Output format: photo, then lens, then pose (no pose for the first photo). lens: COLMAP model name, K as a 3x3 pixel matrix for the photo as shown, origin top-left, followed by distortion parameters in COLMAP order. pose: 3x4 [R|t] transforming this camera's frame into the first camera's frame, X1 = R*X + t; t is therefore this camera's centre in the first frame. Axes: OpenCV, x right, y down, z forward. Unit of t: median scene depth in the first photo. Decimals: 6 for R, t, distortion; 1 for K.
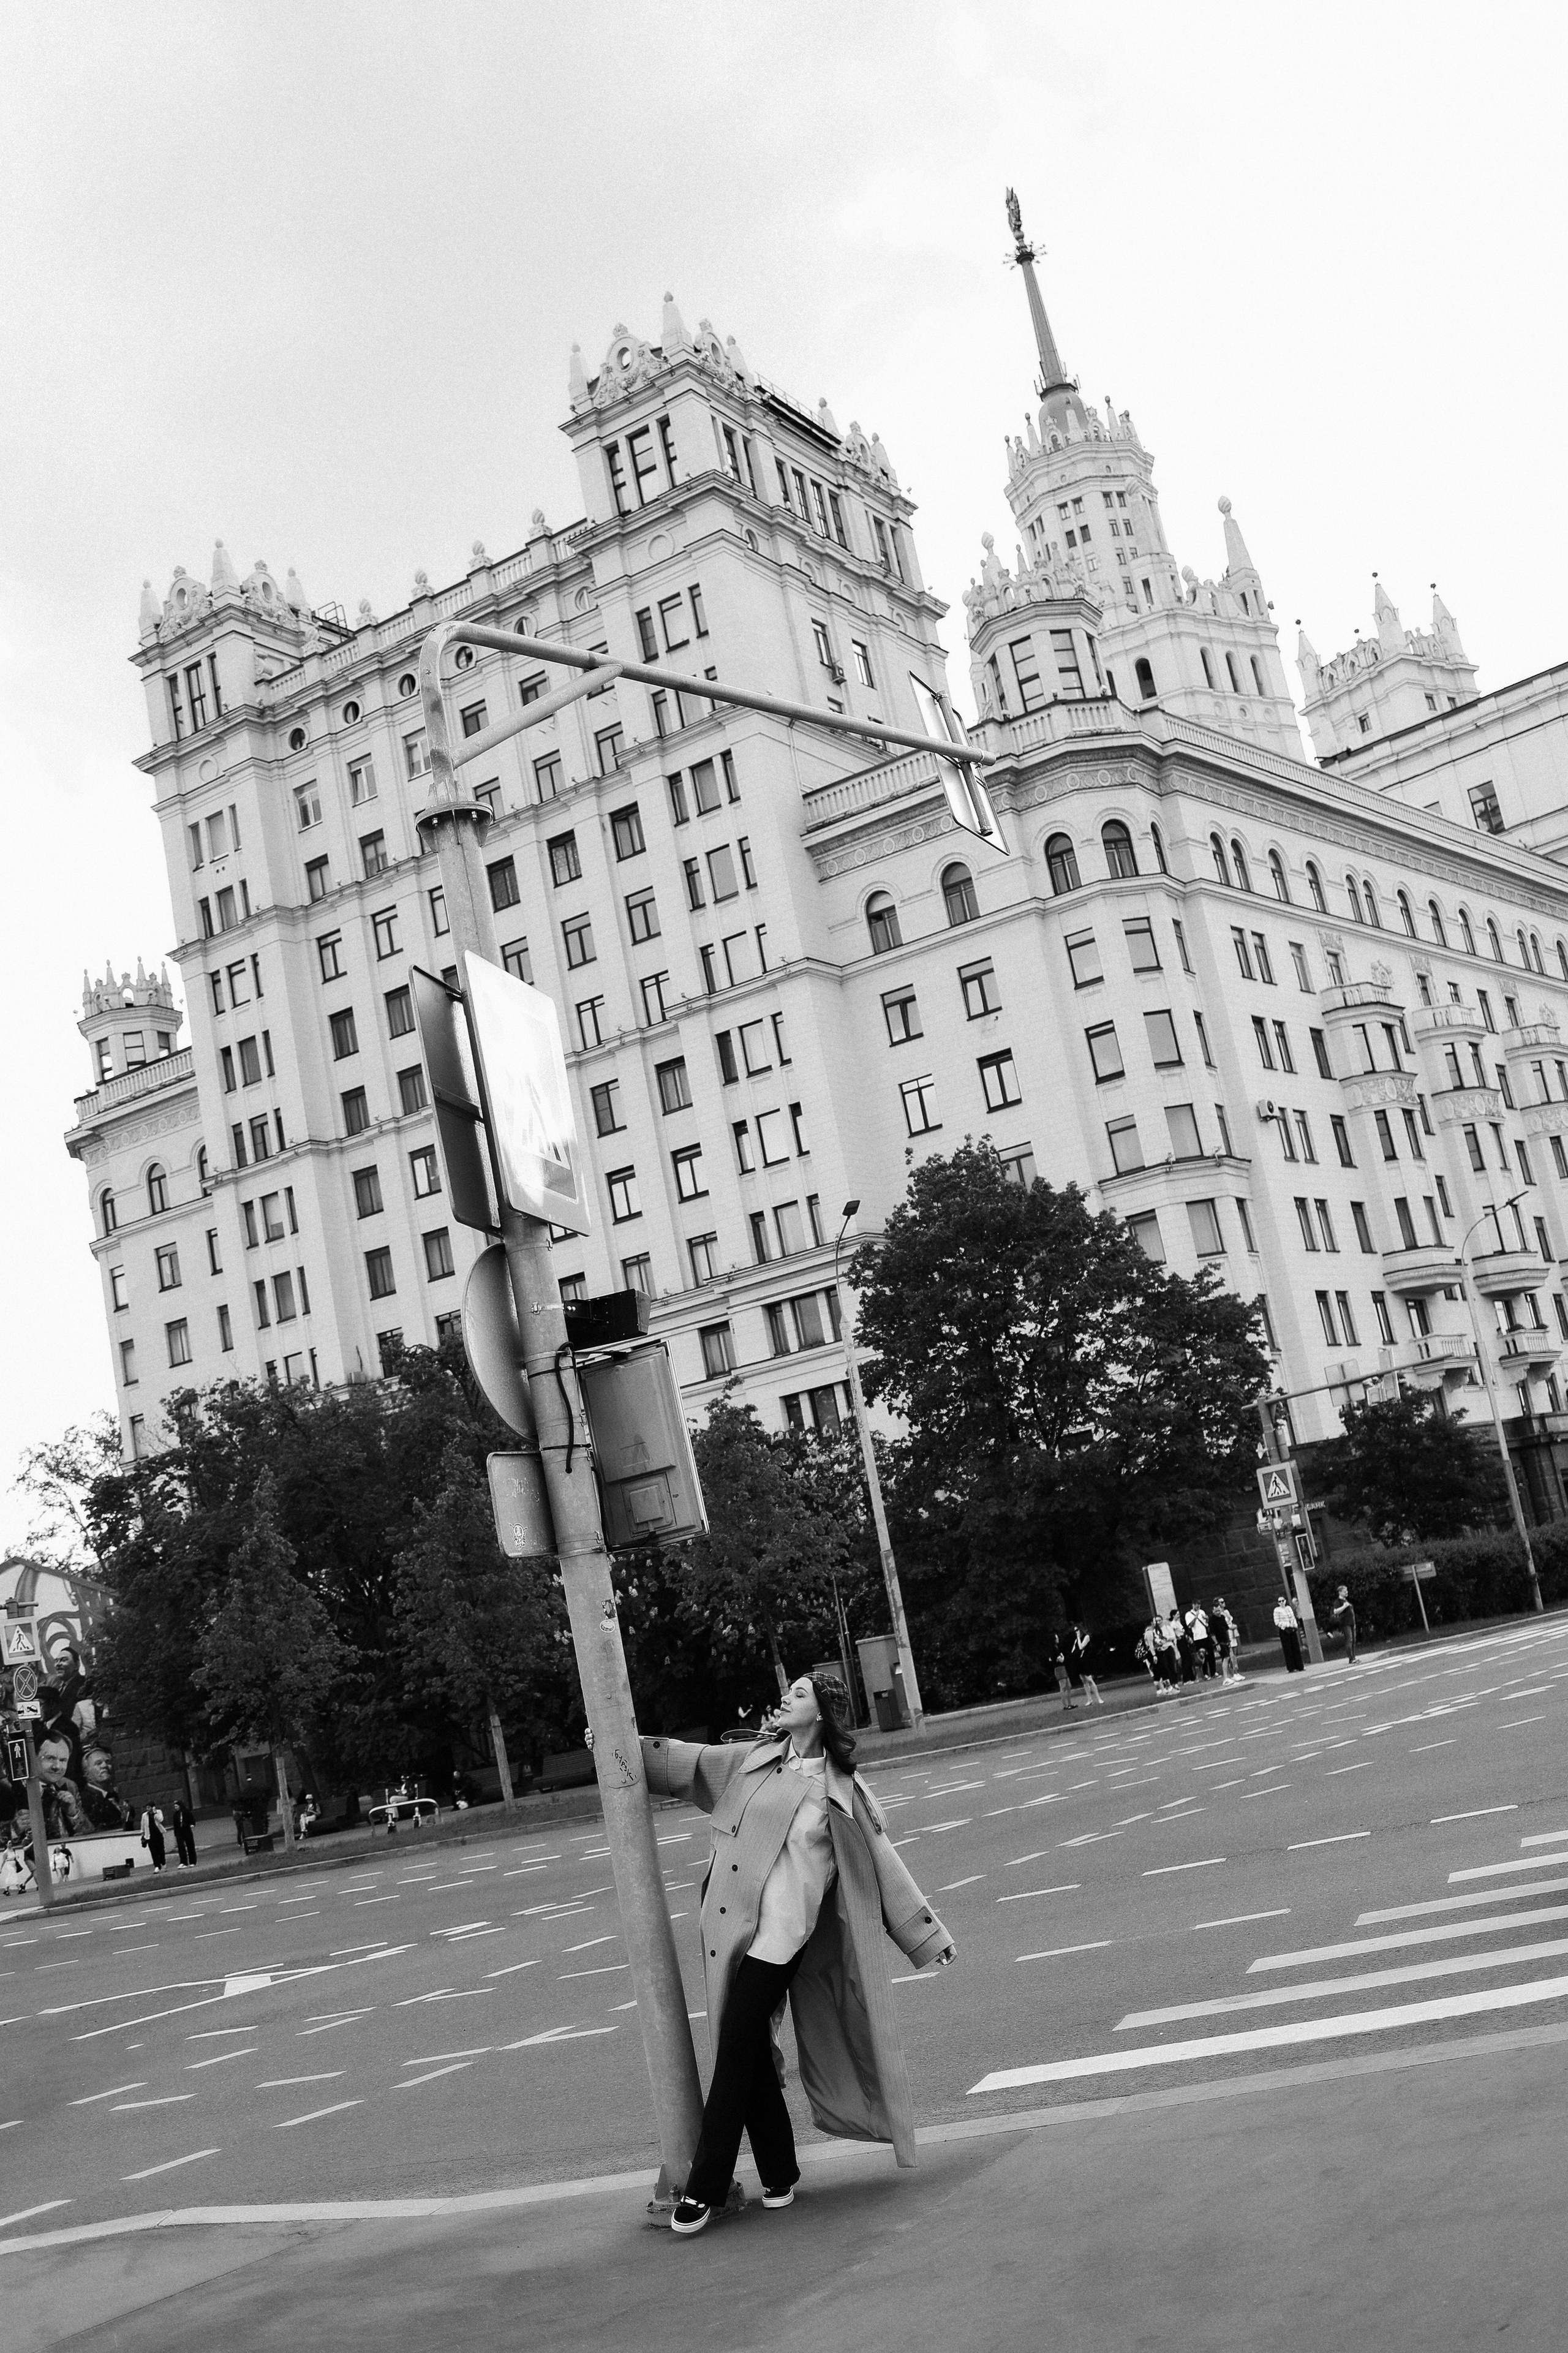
lens RADIAL K [[2496.8, 0, 723.0], [0, 2496.8, 1132.4], [0, 0, 1]] dist [-0.111512, 0.267118]
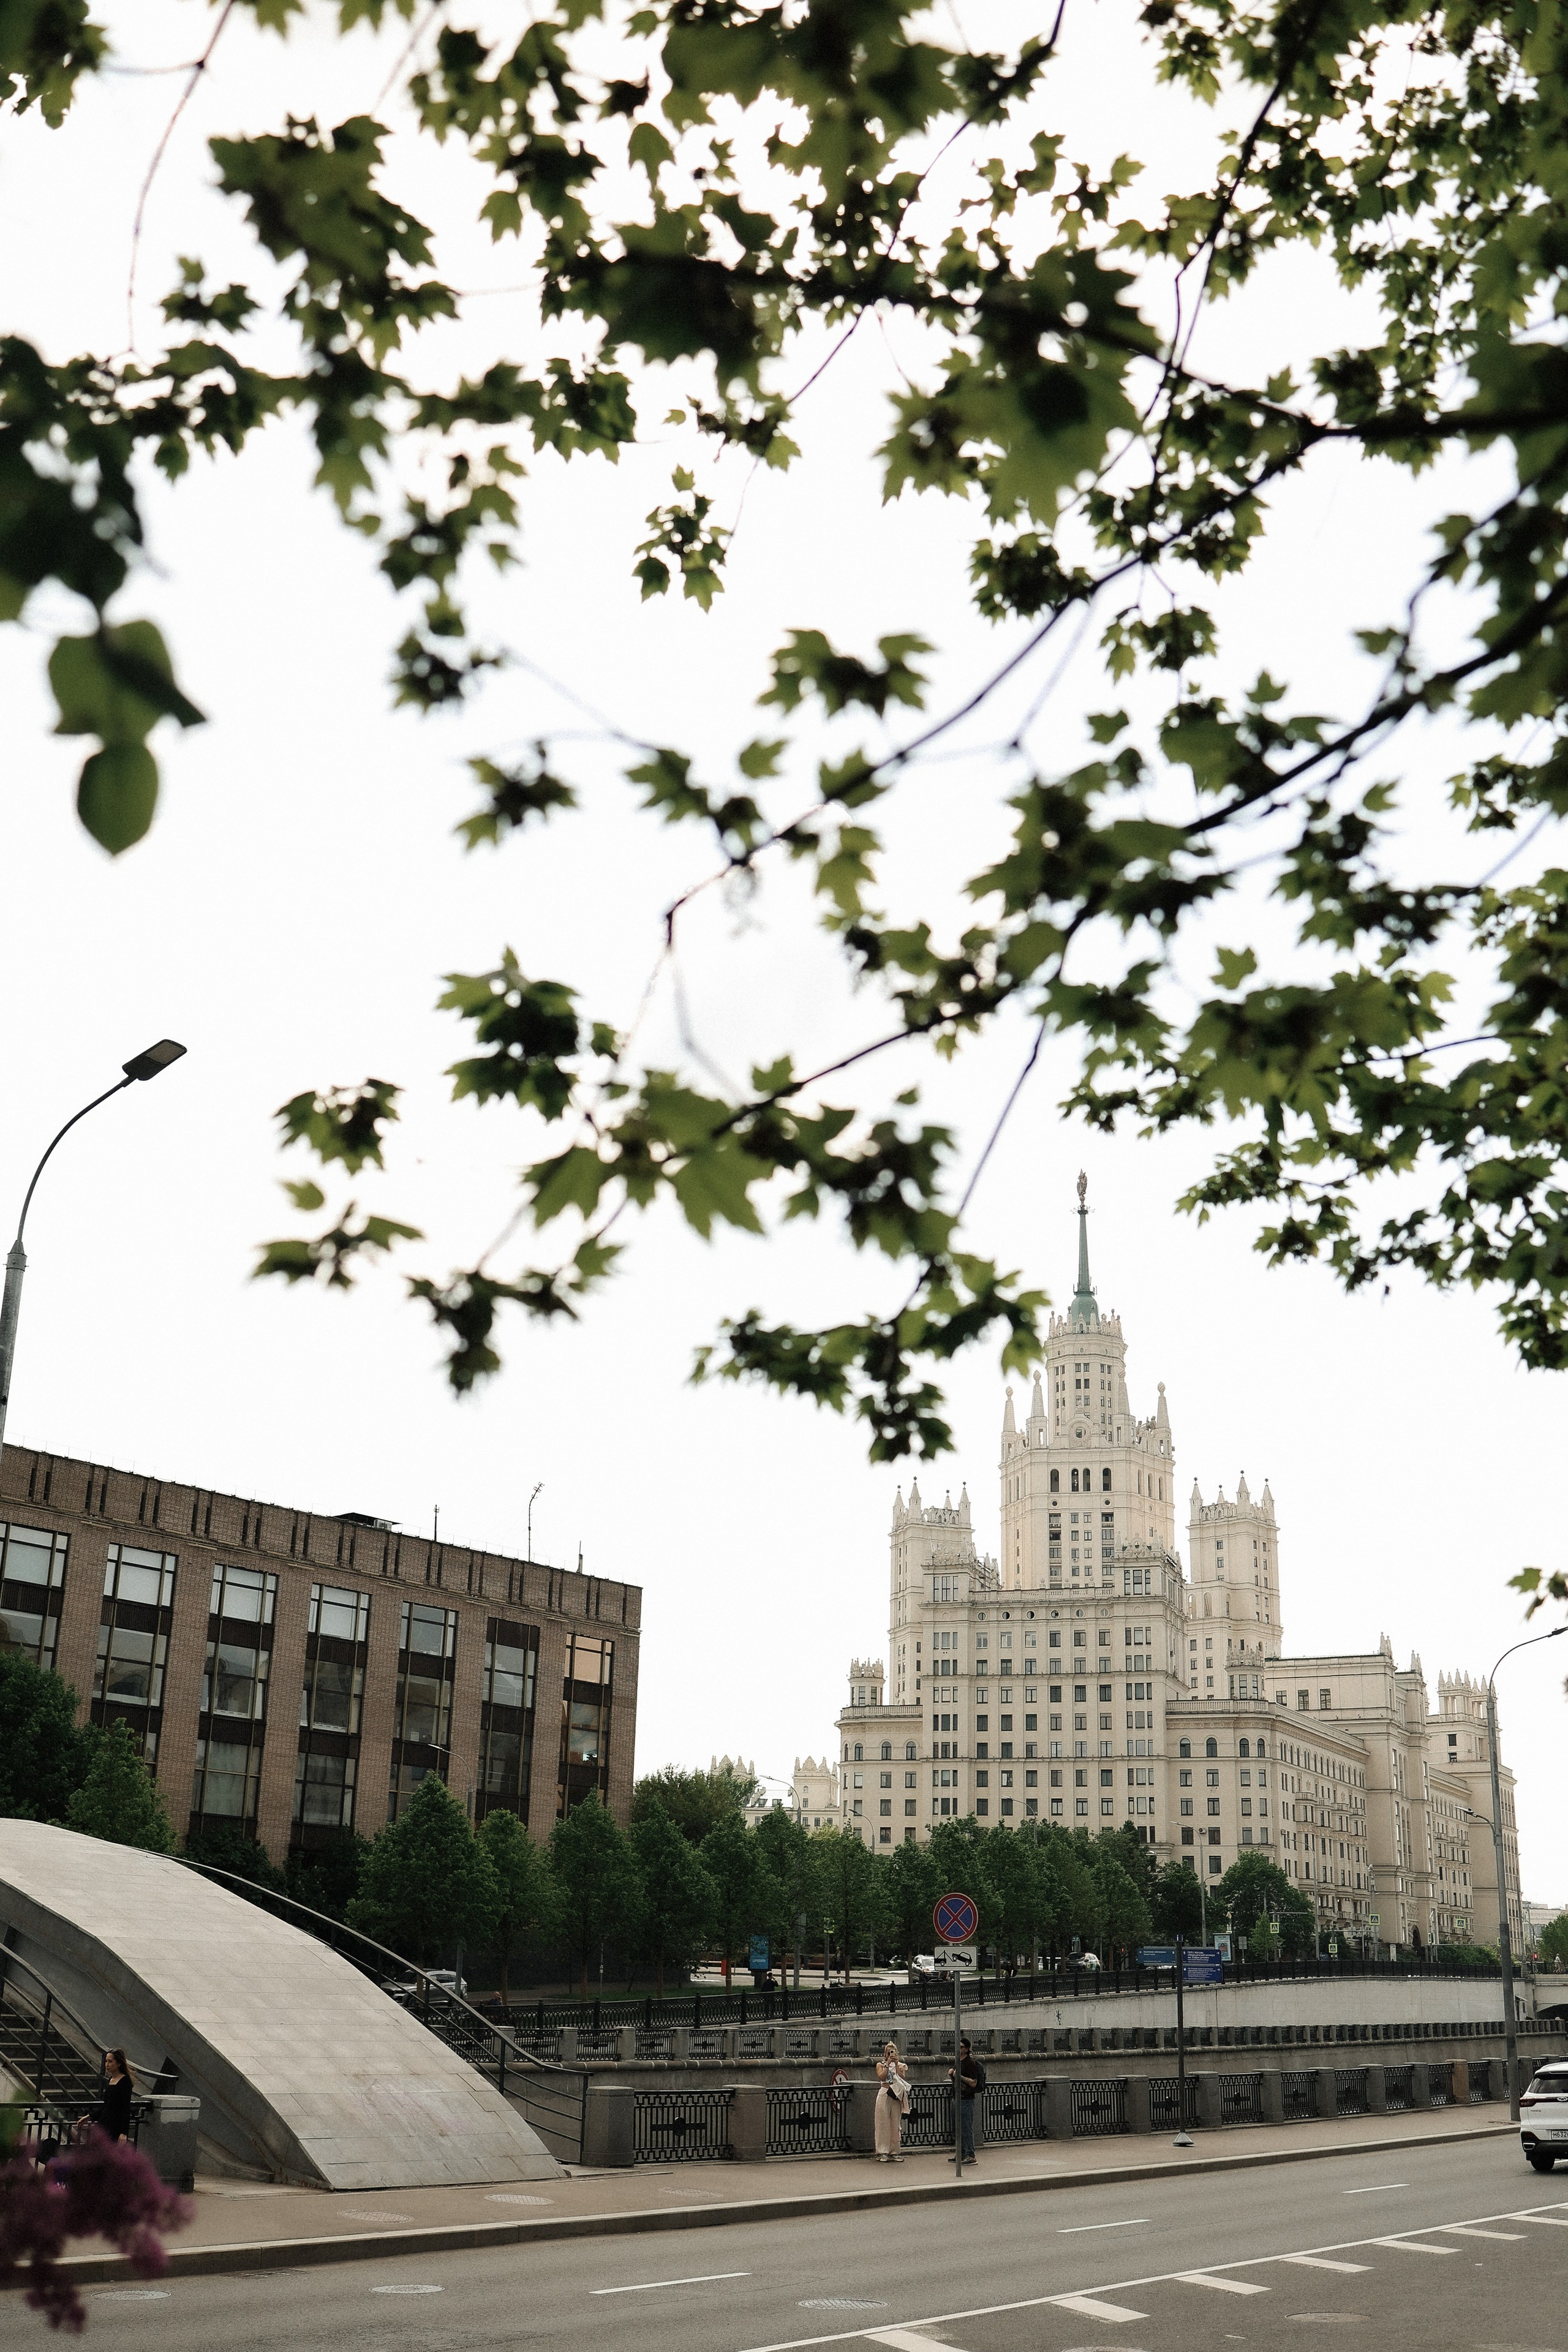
lens RADIAL K [[2496.0, 0, 723.0], [0, 2496.0, 1131.9], [0, 0, 1]] dist [-0.111512, 0.267118]
pose [[0.953388, 0.268188, 0.138297, -1.157597], [-0.246755, 0.956726, -0.154229, -0.200971], [-0.173674, 0.112915, 0.978308, -2.142023]]
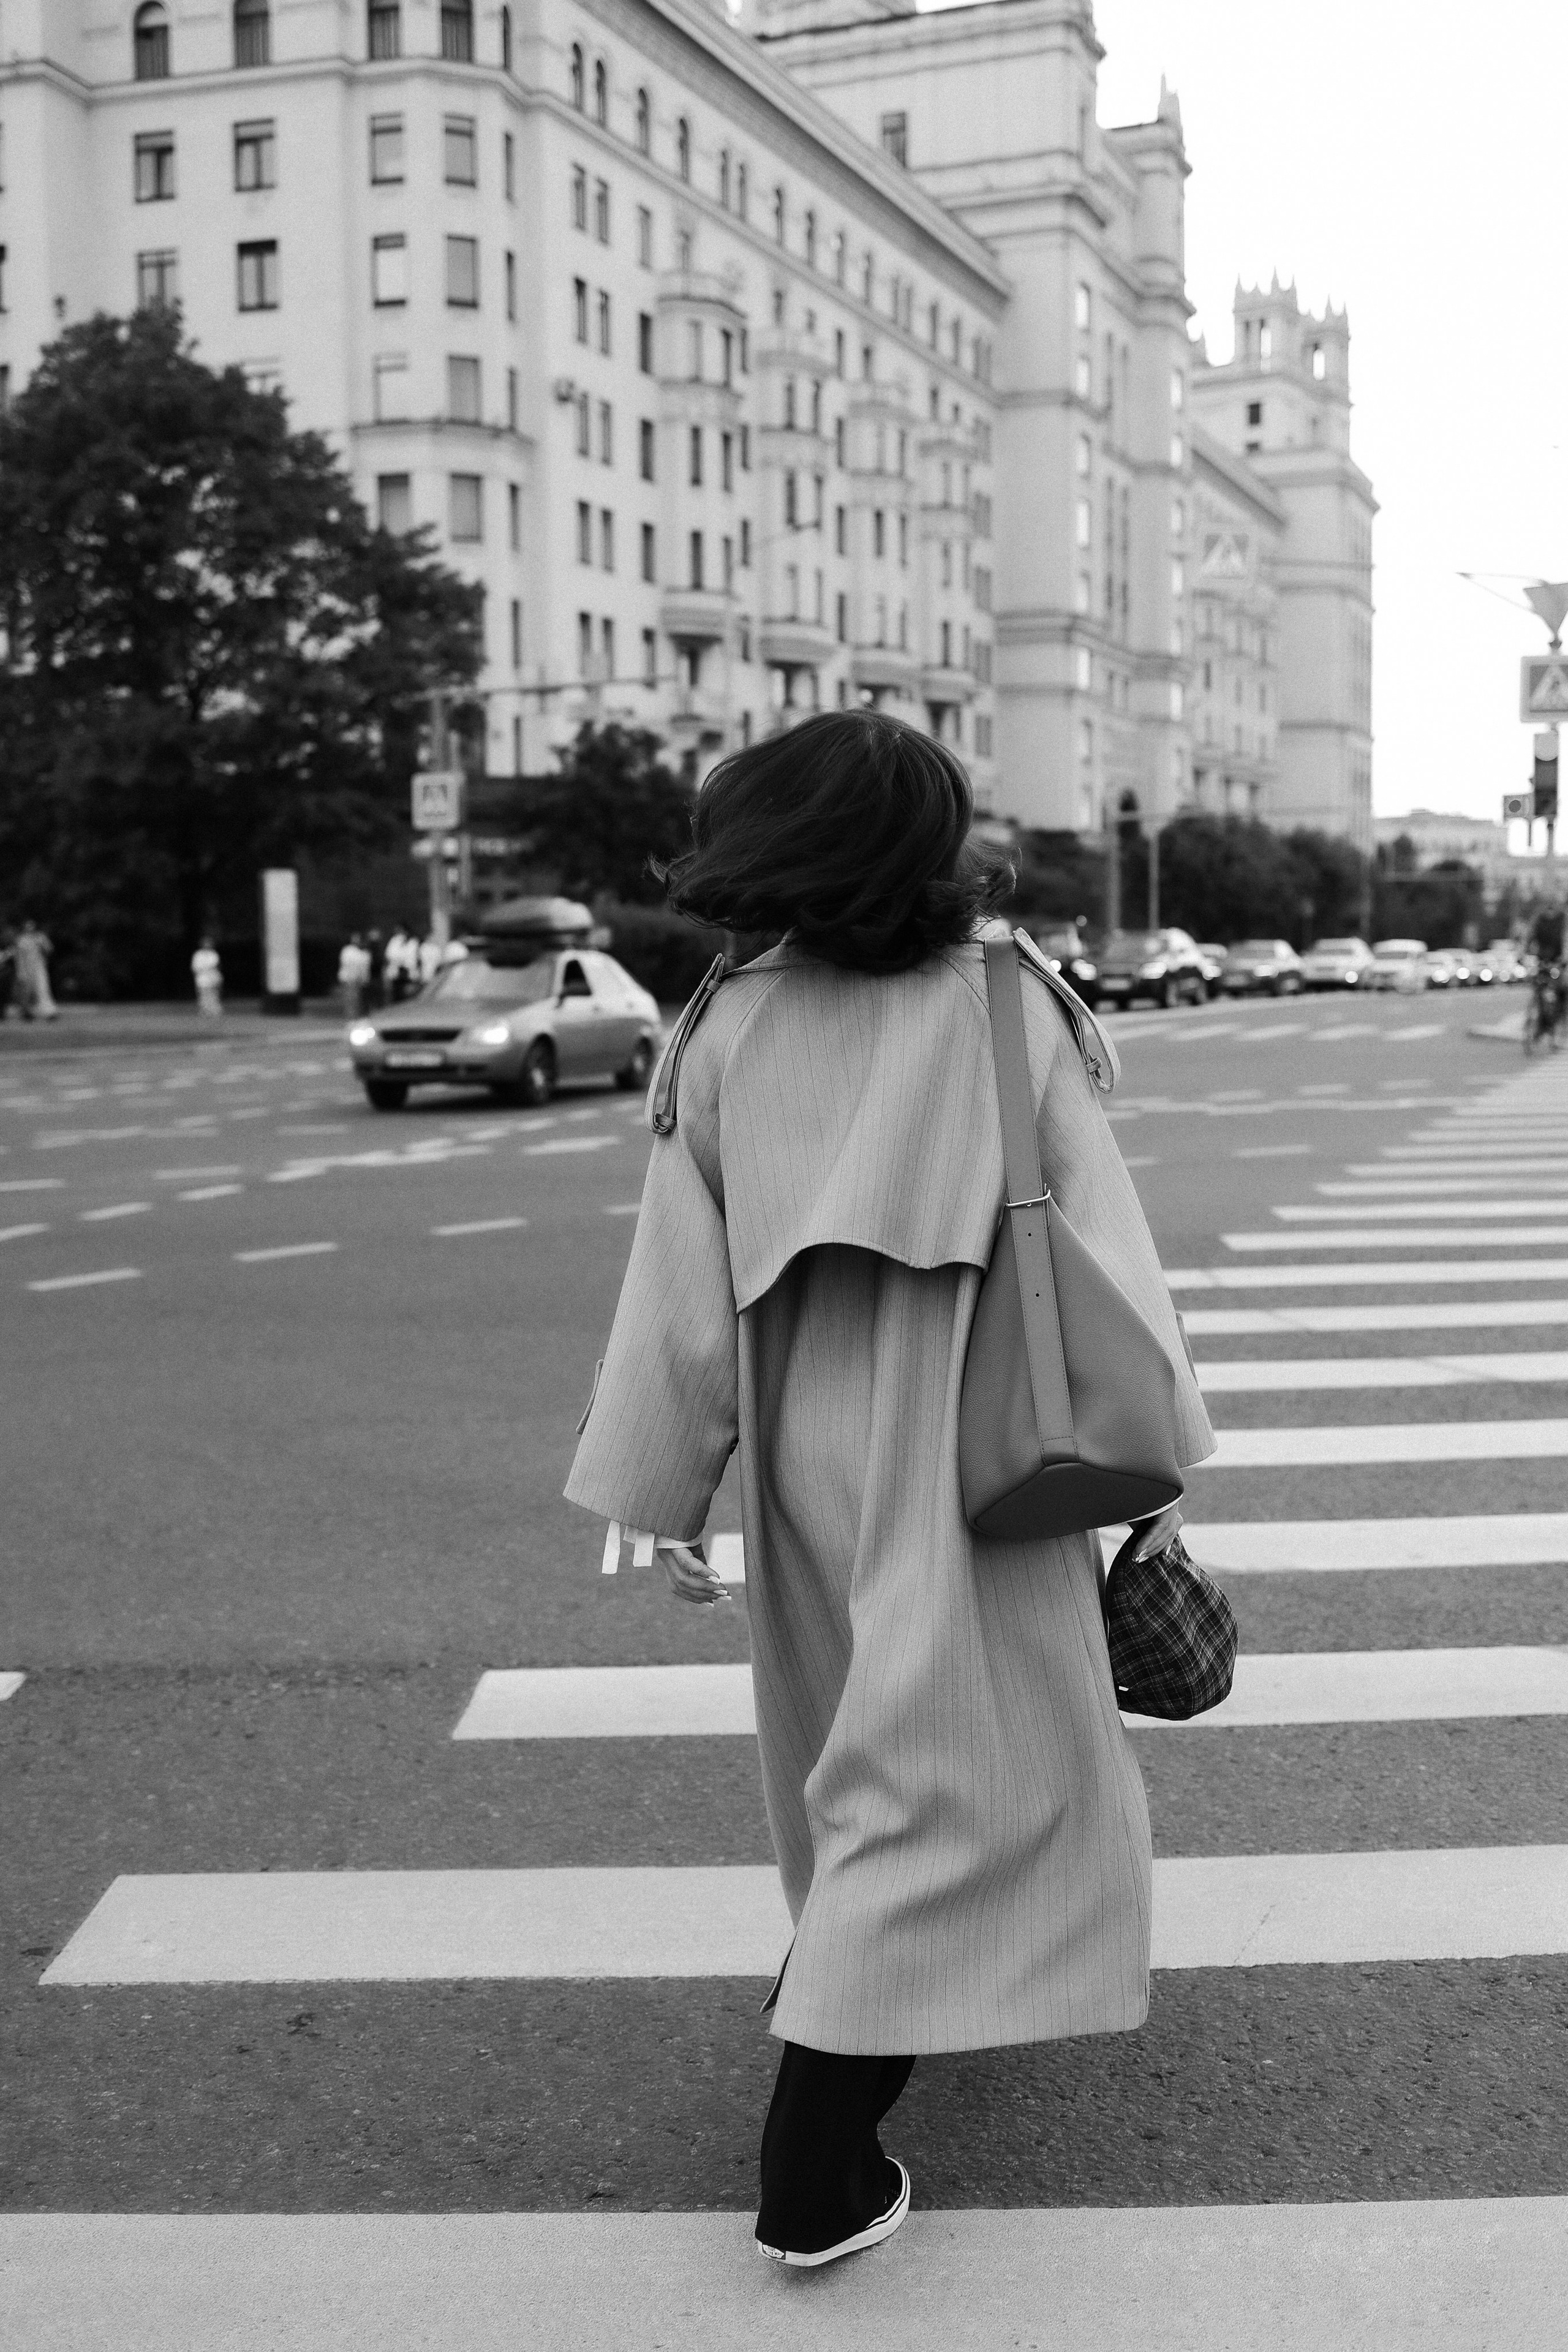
lens RADIAL K [[2496.0, 0, 723.0], [0, 2496.0, 1131.9], [0, 0, 1]] dist [-0.111512, 0.267118]
pose [[0.943693, 0.144219, 0.297732, 0.049364], [-0.219005, 0.946878, 0.235499, 0.019316], [-0.247953, -0.287443, 0.925146, 0.115936]]
